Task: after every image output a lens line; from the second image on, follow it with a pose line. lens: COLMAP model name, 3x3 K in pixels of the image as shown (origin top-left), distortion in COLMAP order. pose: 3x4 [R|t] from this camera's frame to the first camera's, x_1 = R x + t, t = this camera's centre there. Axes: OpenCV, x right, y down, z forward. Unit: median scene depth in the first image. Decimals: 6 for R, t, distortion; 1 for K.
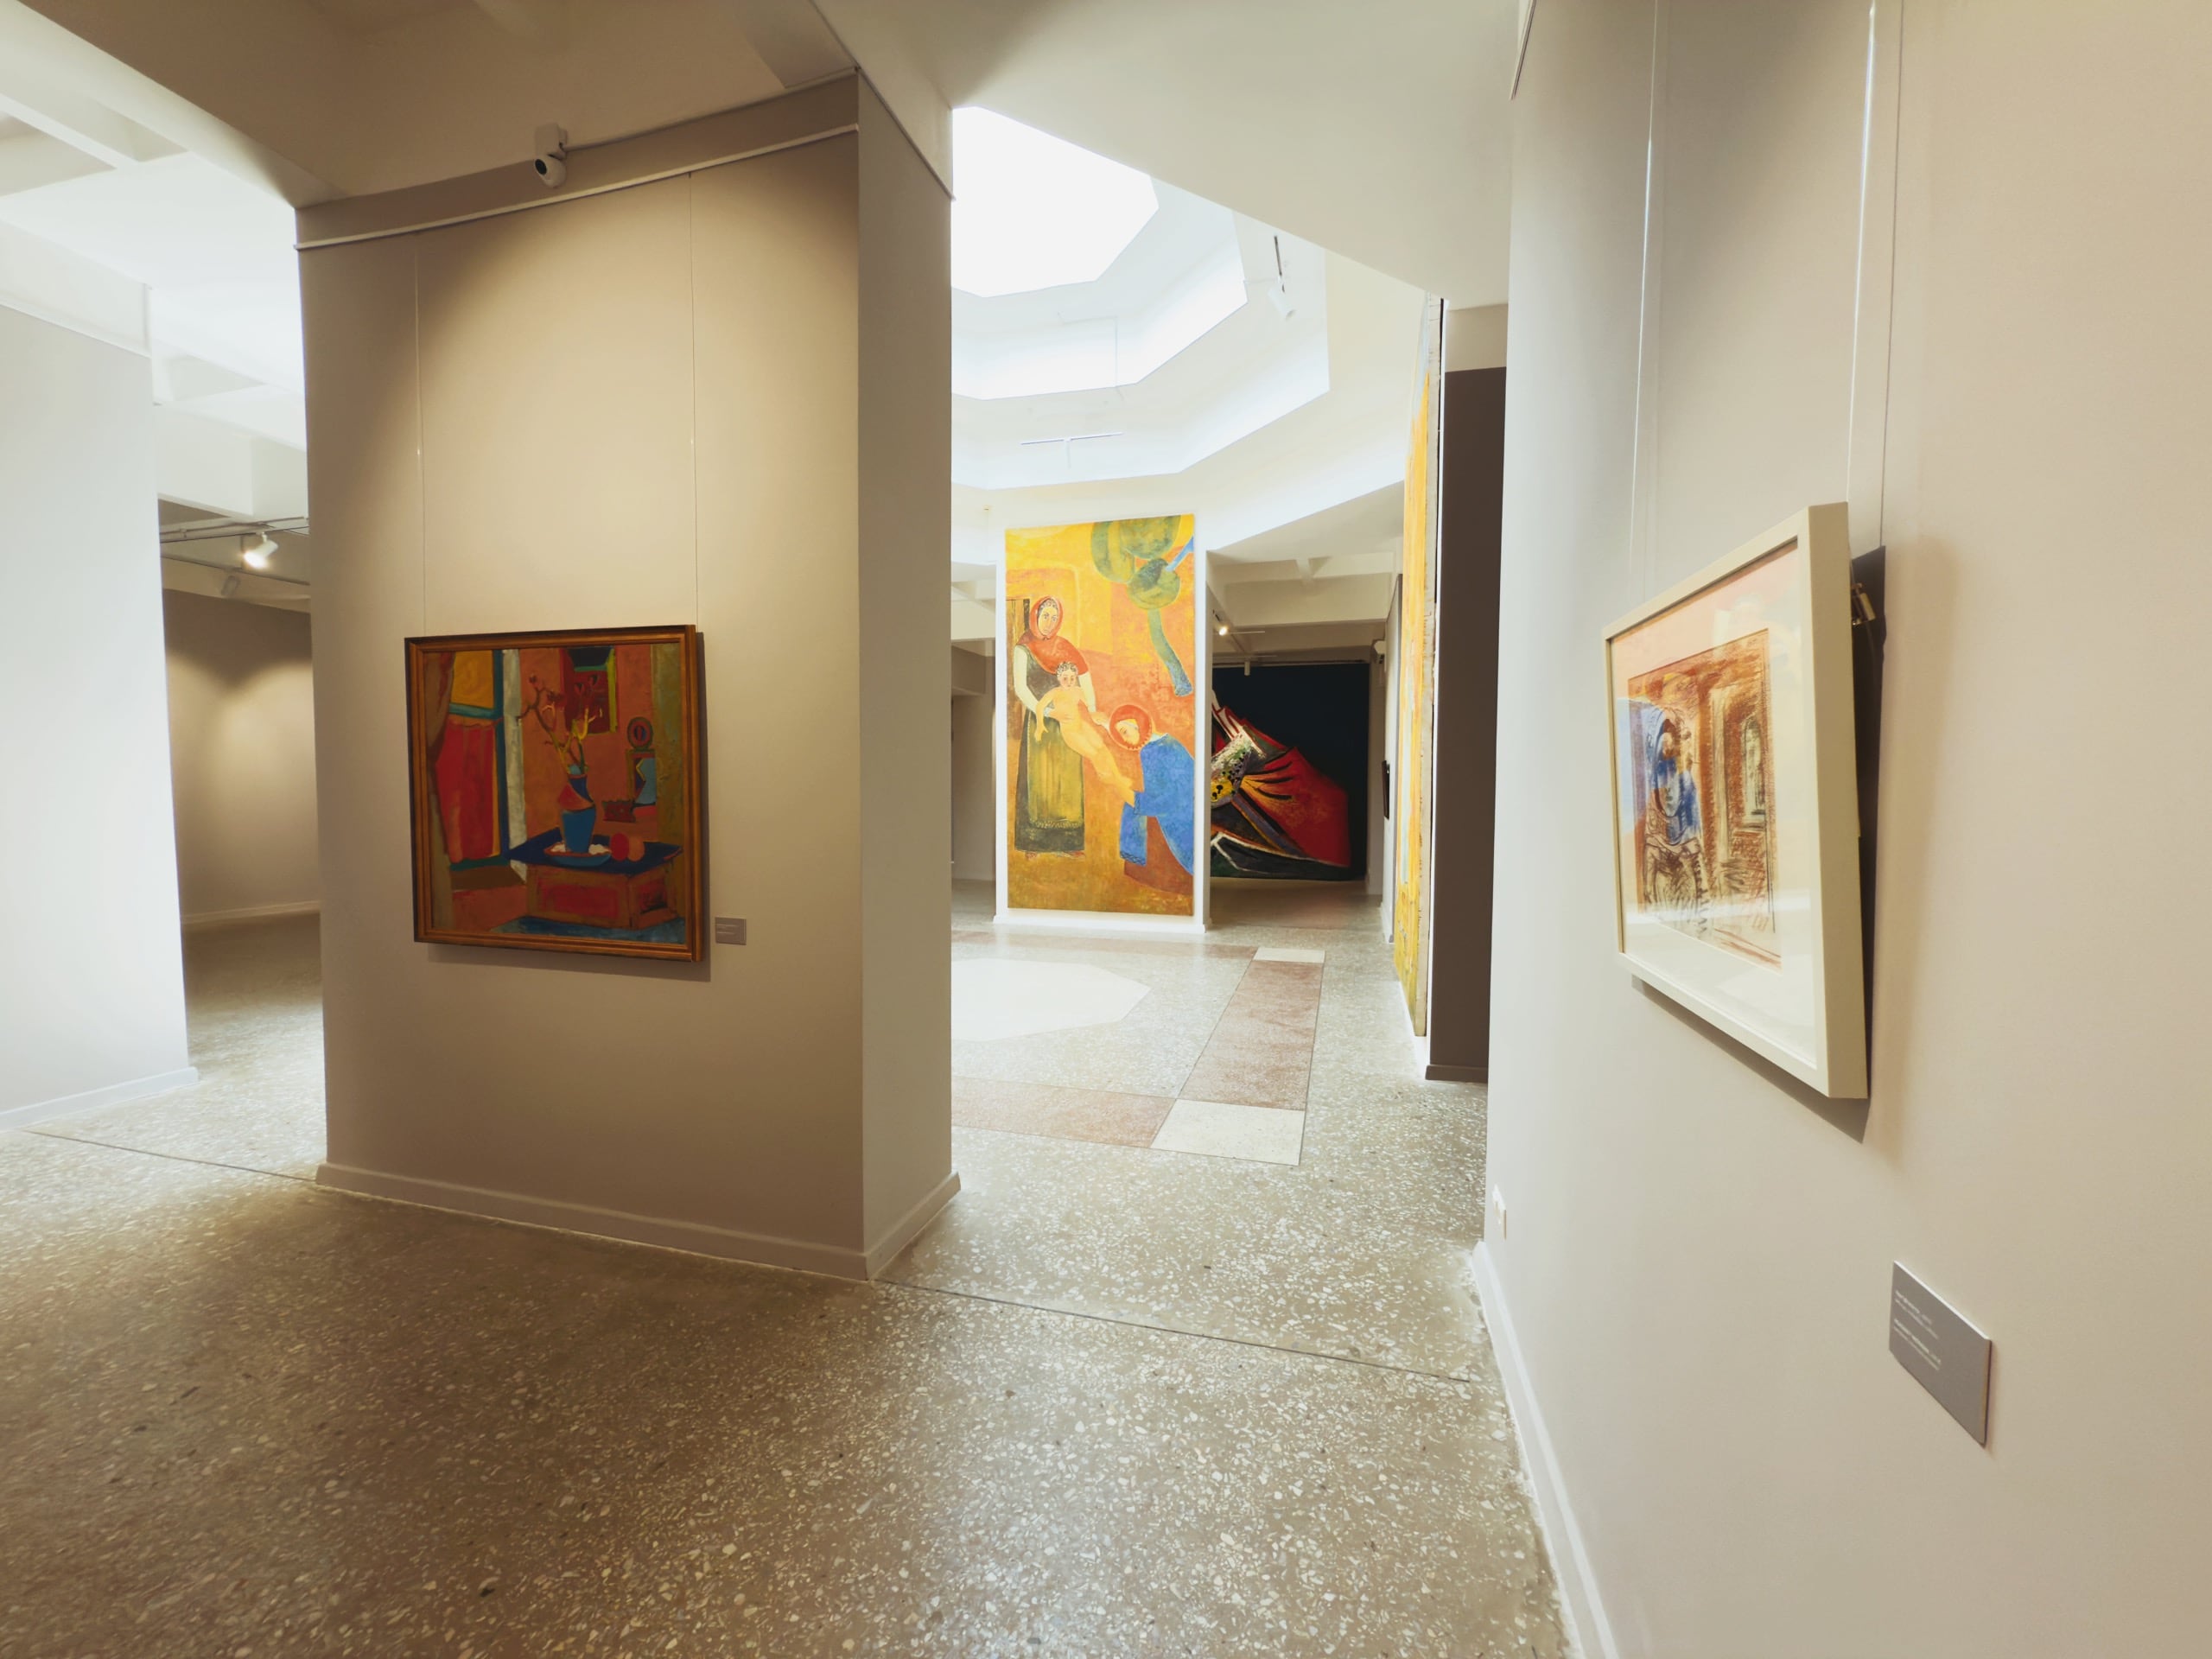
lens RADIAL K [[876.6, 0, 1109.1], [0, 876.6, 823.4], [0, 0, 1]] dist [-0.002839, 0.000117]
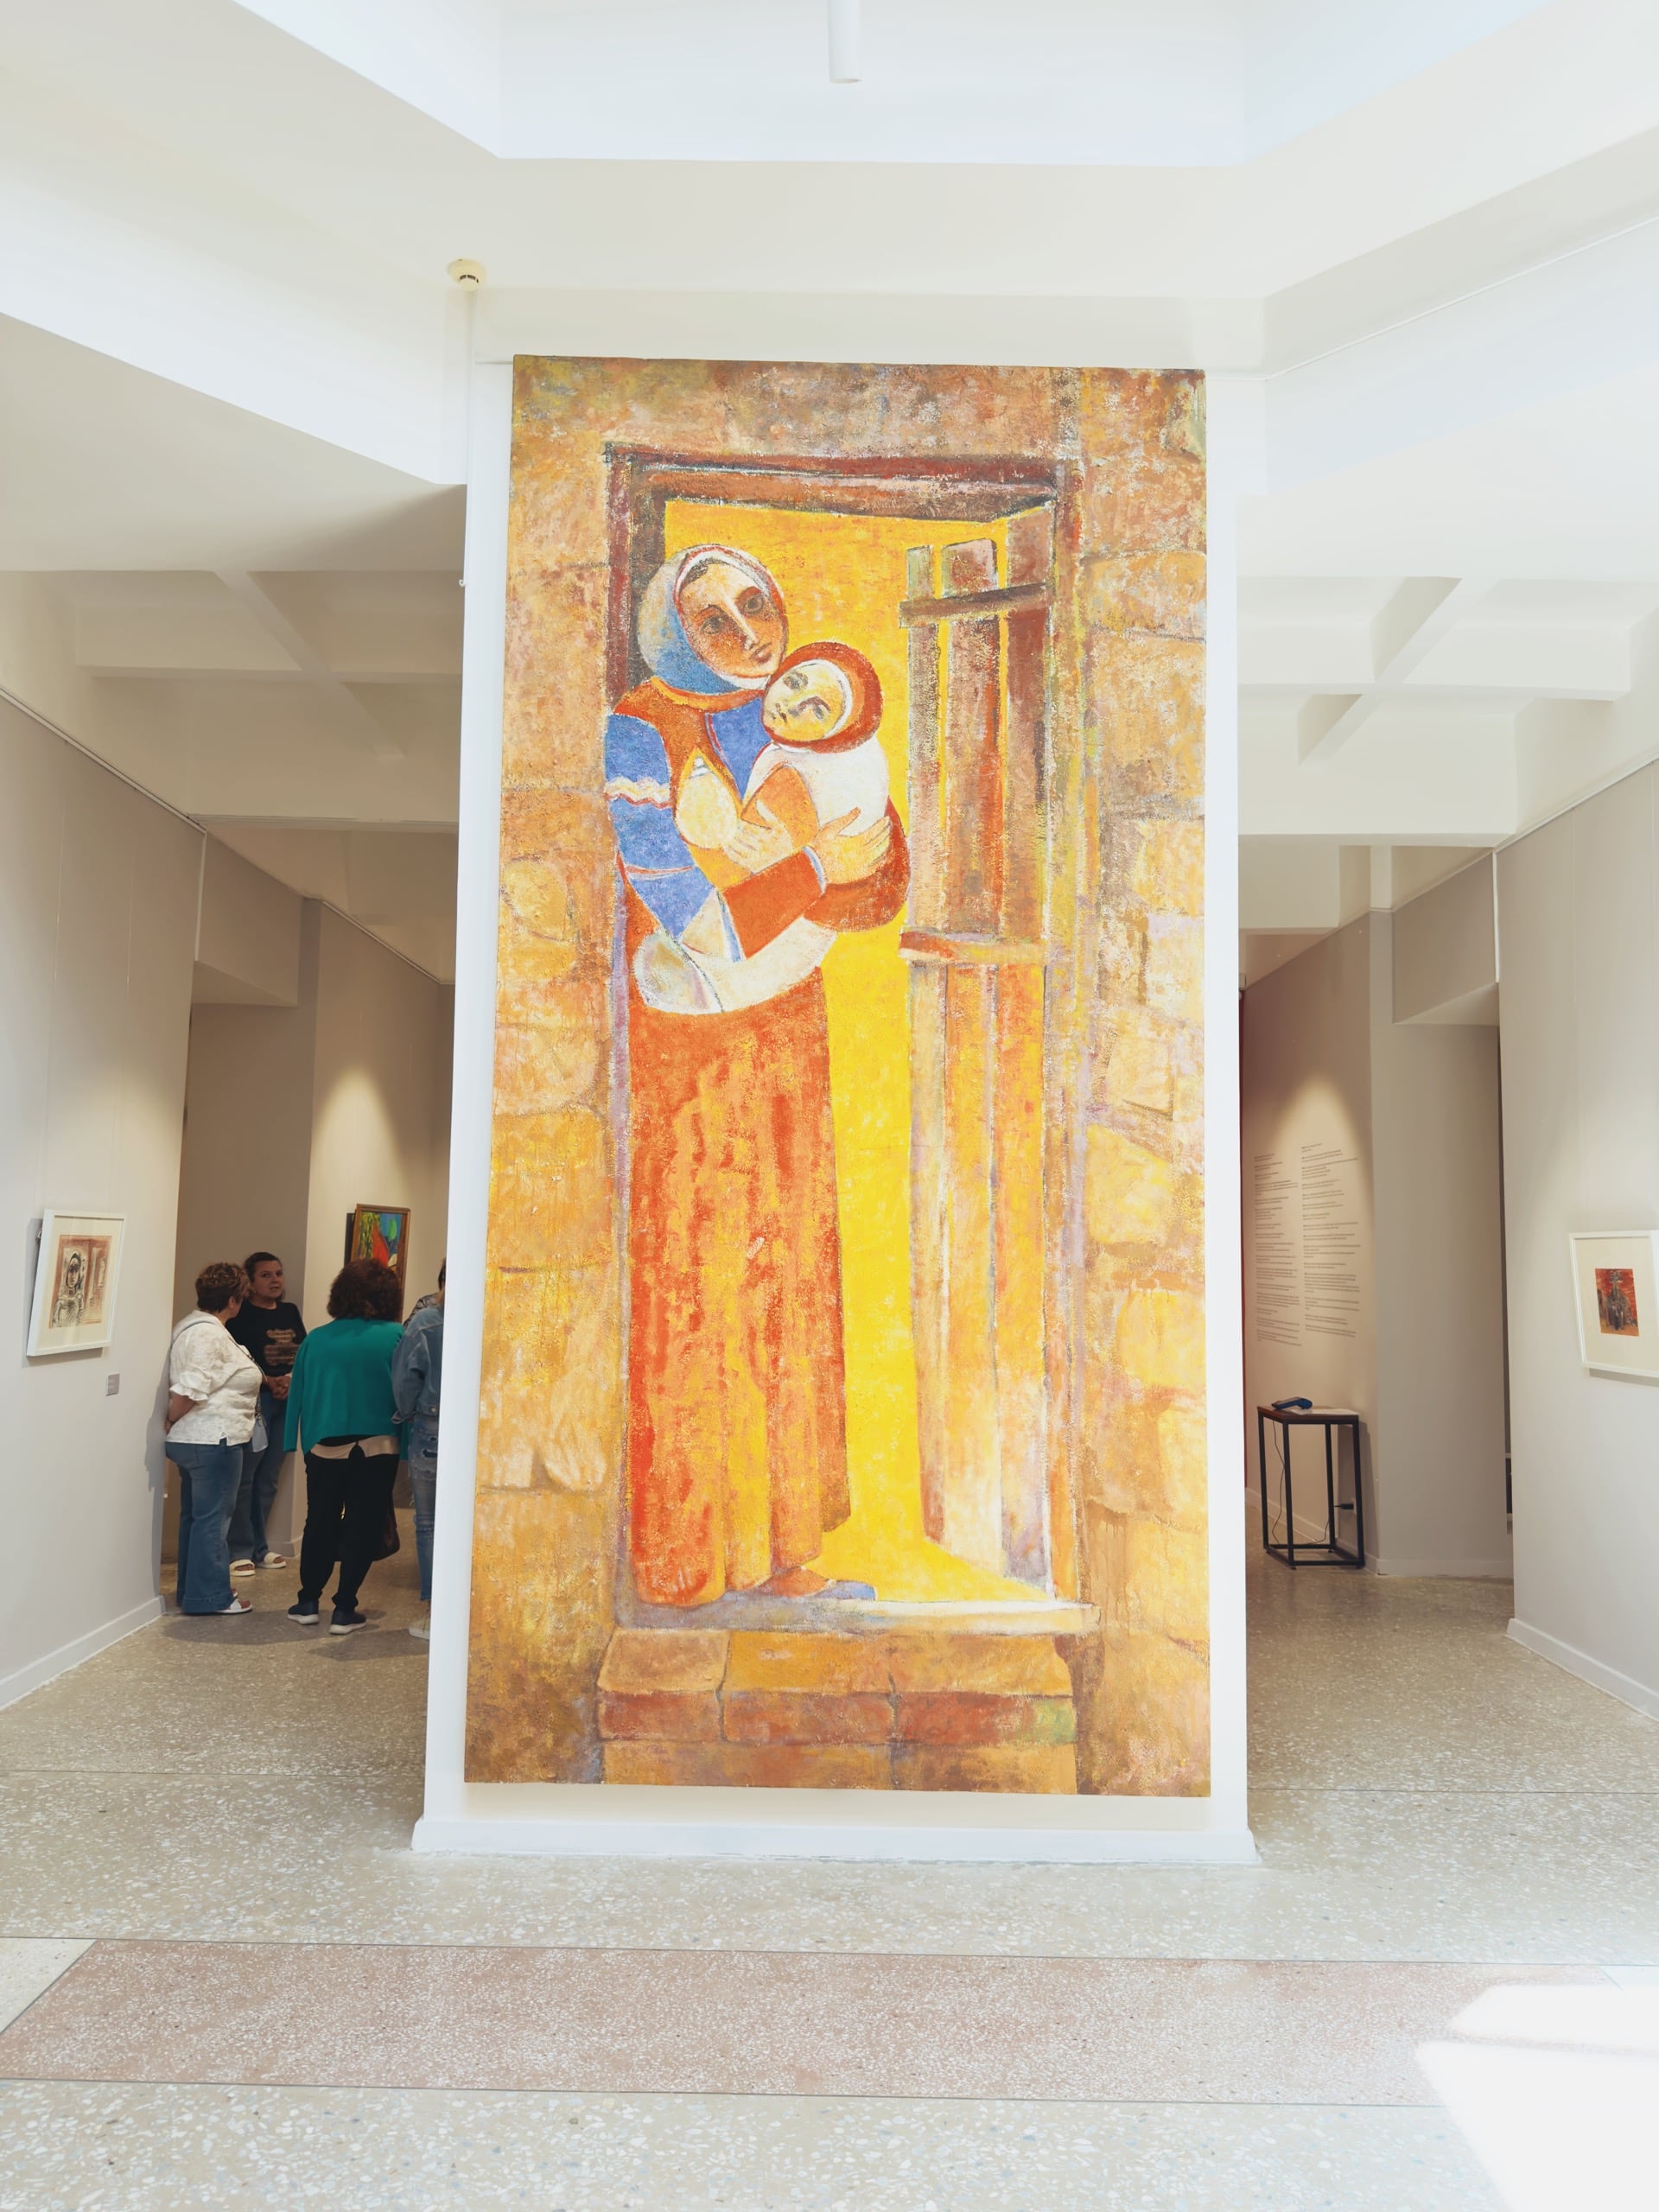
lens RADIAL K [[1544.8, 0, 821.0], [0, 1544.8, 1111.0], [0, 0, 1]] dist [0.068184, -0.052616]
pose [[-0.965129, -0.038998, -0.258854, -0.151549], [-0.028430, 0.998607, -0.044445, -0.171276], [0.260226, -0.035536, -0.964893, 2.648193]]
